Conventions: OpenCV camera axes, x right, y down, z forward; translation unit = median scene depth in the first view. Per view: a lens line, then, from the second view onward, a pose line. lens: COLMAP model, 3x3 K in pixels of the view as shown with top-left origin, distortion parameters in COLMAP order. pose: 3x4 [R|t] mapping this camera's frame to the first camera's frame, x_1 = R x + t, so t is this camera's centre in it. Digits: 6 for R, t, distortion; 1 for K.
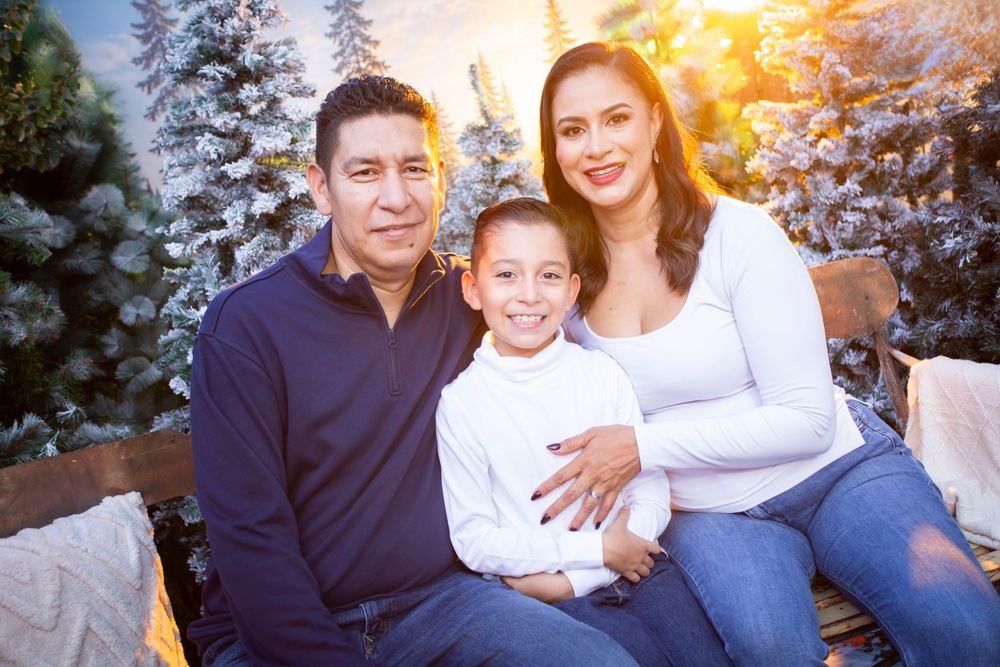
lens RADIAL K [[991.5, 0, 500.0], [0, 991.5, 333.5], [0, 0, 1]] dist [-0.003003, 0.105727]
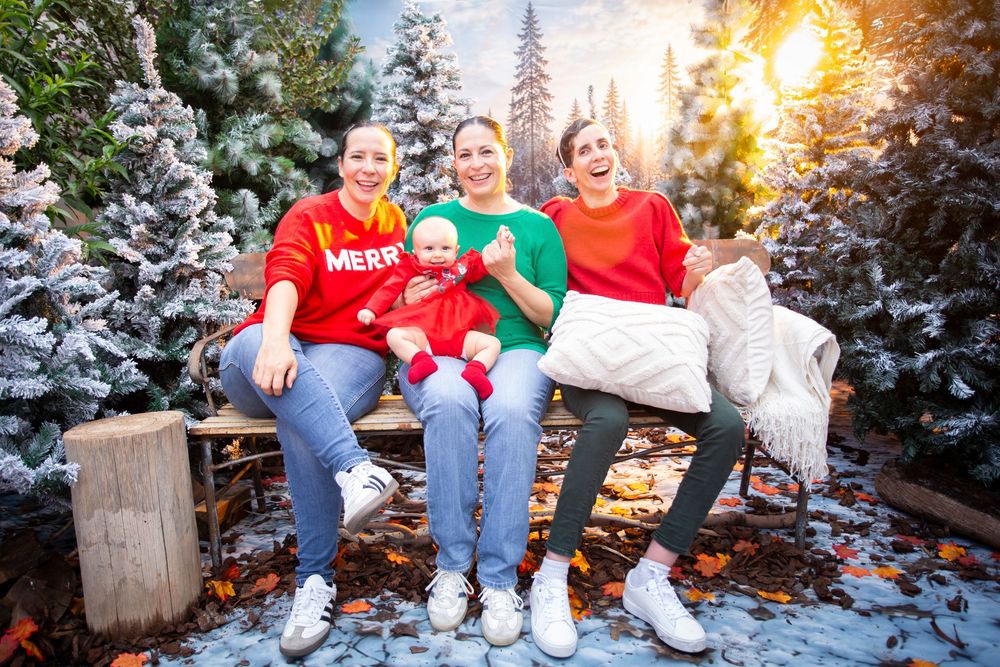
lens RADIAL K [[755.8, 0, 488.9], [0, 755.8, 329.1], [0, 0, 1]] dist [-0.056598, 0.091434]
pose [[0.950904, 0.218315, -0.219363, 0.168761], [-0.202504, 0.974910, 0.092430, 0.027455], [0.234038, -0.043471, 0.971255, -0.215191]]
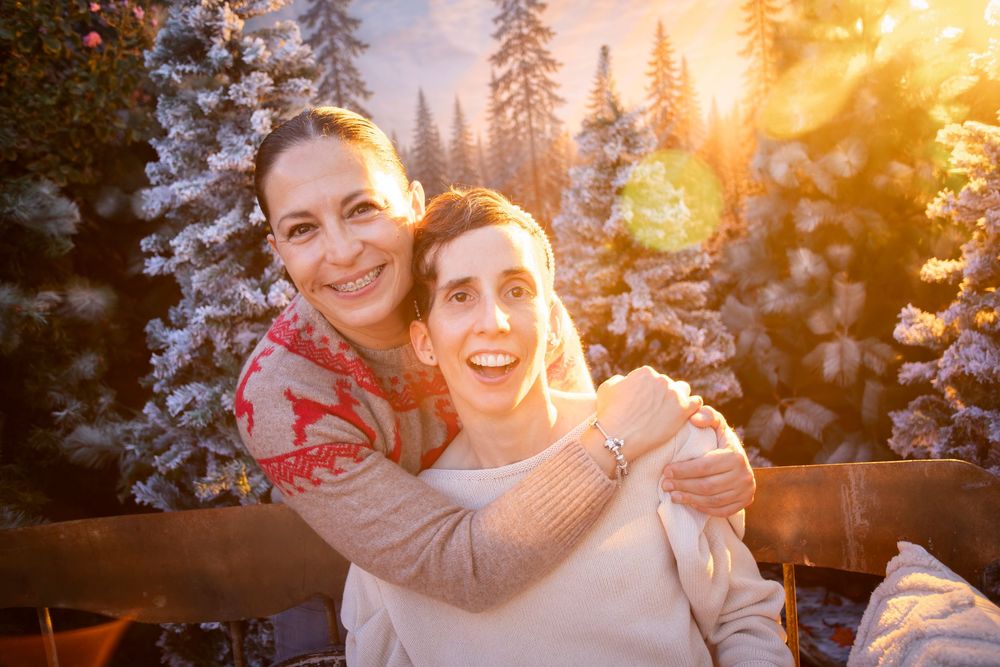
lens RADIAL K [[848.3, 0, 500.0], [0, 848.3, 333.5], [0, 0, 1]] dist [-0.017560, 0.057059]
pose [[0.932444, 0.165213, -0.321331, 0.168058], [-0.122833, 0.981313, 0.148108, -0.131178], [0.339796, -0.098633, 0.935313, 0.276764]]
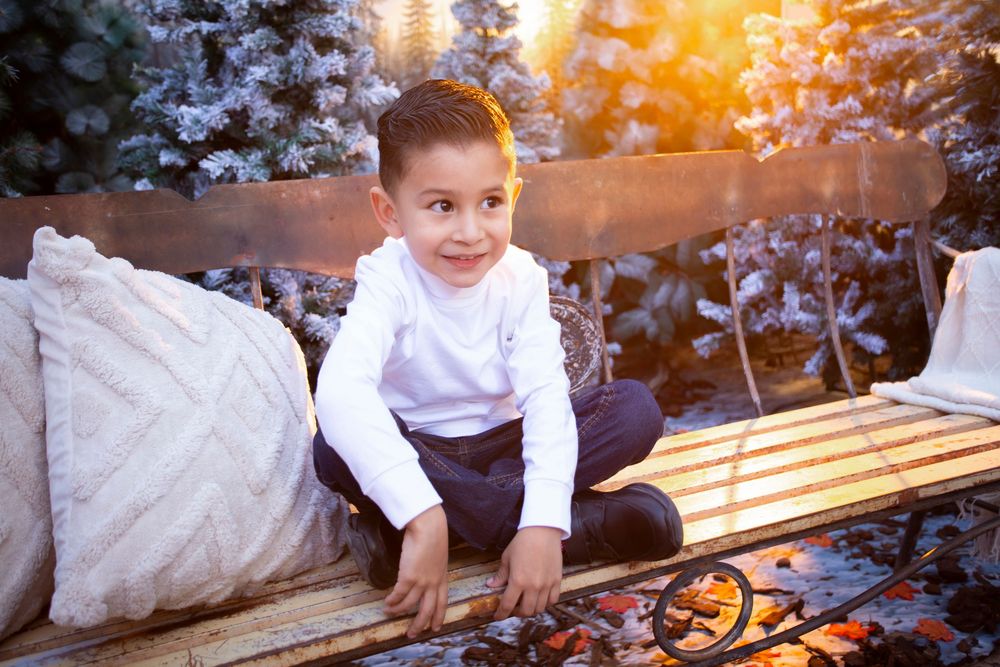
lens RADIAL K [[904.9, 0, 500.0], [0, 904.9, 333.5], [0, 0, 1]] dist [-0.015951, 0.095793]
pose [[0.982404, 0.119129, 0.143846, -0.088546], [-0.125392, 0.991481, 0.035254, 0.084198], [-0.138421, -0.052671, 0.988972, 0.122225]]
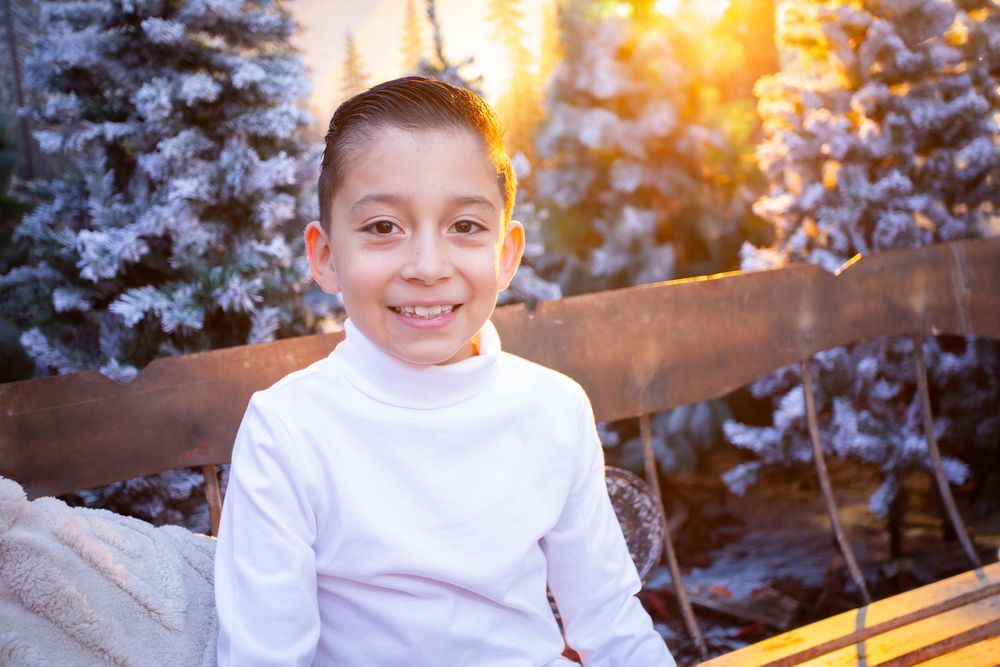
lens RADIAL K [[1081.1, 0, 500.0], [0, 1081.1, 333.5], [0, 0, 1]] dist [0.003278, 0.137670]
pose [[0.977085, 0.081803, 0.196504, -0.124392], [-0.070284, 0.995413, -0.064907, 0.054292], [-0.200912, 0.049609, 0.978352, 0.171953]]
